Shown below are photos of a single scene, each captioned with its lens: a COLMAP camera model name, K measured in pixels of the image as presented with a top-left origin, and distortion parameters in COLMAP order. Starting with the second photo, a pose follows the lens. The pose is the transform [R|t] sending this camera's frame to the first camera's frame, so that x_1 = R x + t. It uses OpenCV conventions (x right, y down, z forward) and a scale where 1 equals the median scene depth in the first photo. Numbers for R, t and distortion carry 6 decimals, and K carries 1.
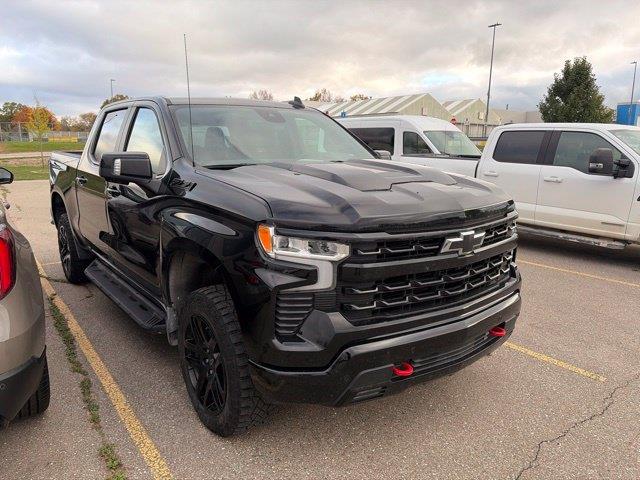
lens RADIAL K [[514.5, 0, 318.9], [0, 514.5, 238.0], [0, 0, 1]] dist [0.015924, -0.015511]
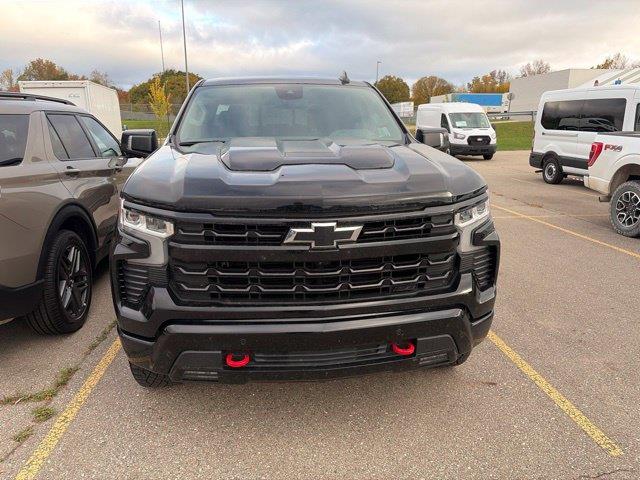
lens RADIAL K [[514.5, 0, 319.6], [0, 514.5, 242.1], [0, 0, 1]] dist [0.015924, -0.015511]
pose [[0.852578, 0.109228, -0.511058, 0.719504], [-0.084003, 0.993841, 0.072274, -0.041492], [0.515805, -0.018688, 0.856502, 0.254372]]
